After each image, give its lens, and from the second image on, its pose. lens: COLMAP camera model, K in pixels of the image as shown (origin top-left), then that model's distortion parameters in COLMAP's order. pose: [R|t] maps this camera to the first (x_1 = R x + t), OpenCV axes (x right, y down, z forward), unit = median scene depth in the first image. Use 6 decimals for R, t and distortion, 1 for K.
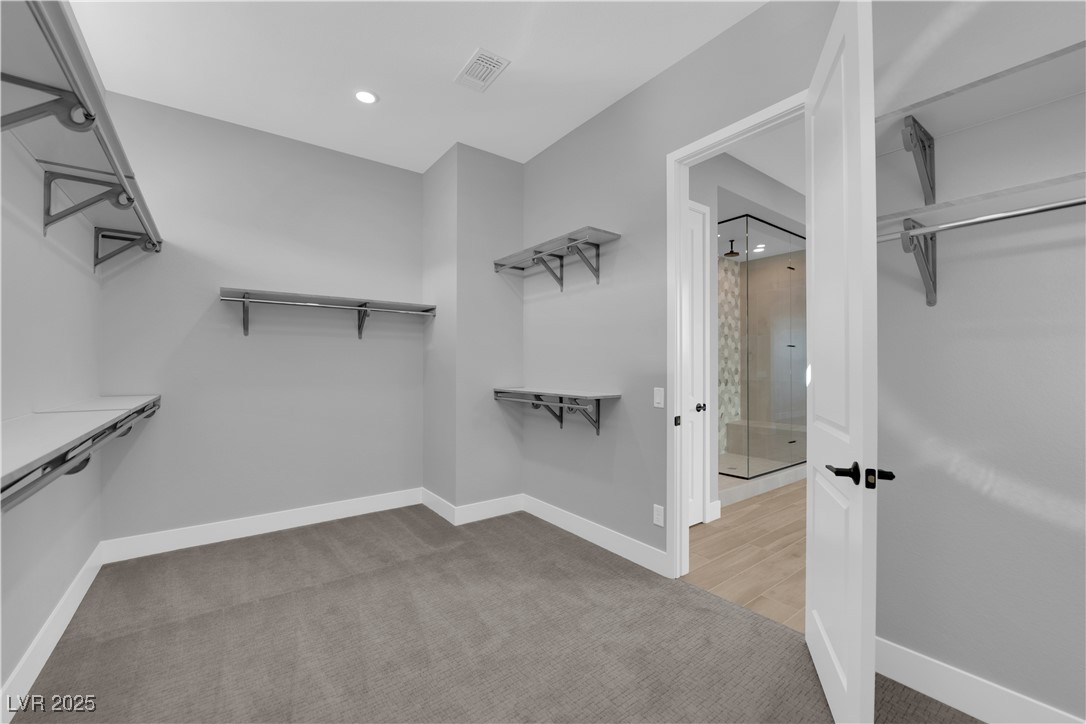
lens RADIAL K [[437.4, 0, 542.2], [0, 437.4, 362.2], [0, 0, 1]] dist [-0.004553, -0.001370]
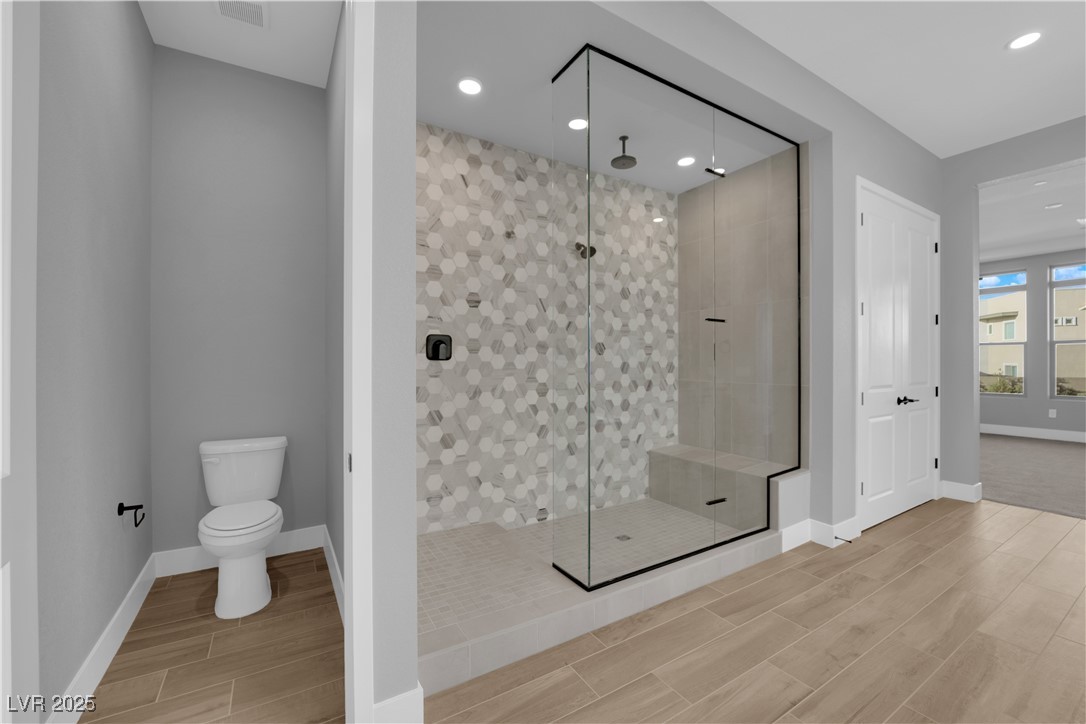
lens RADIAL K [[437.4, 0, 544.0], [0, 437.4, 363.0], [0, 0, 1]] dist [-0.004553, -0.001370]
pose [[0.995694, -0.002311, -0.092673, 0.327501], [0.003174, 0.999953, 0.009160, 0.008125], [0.092648, -0.009414, 0.995654, 0.360664]]
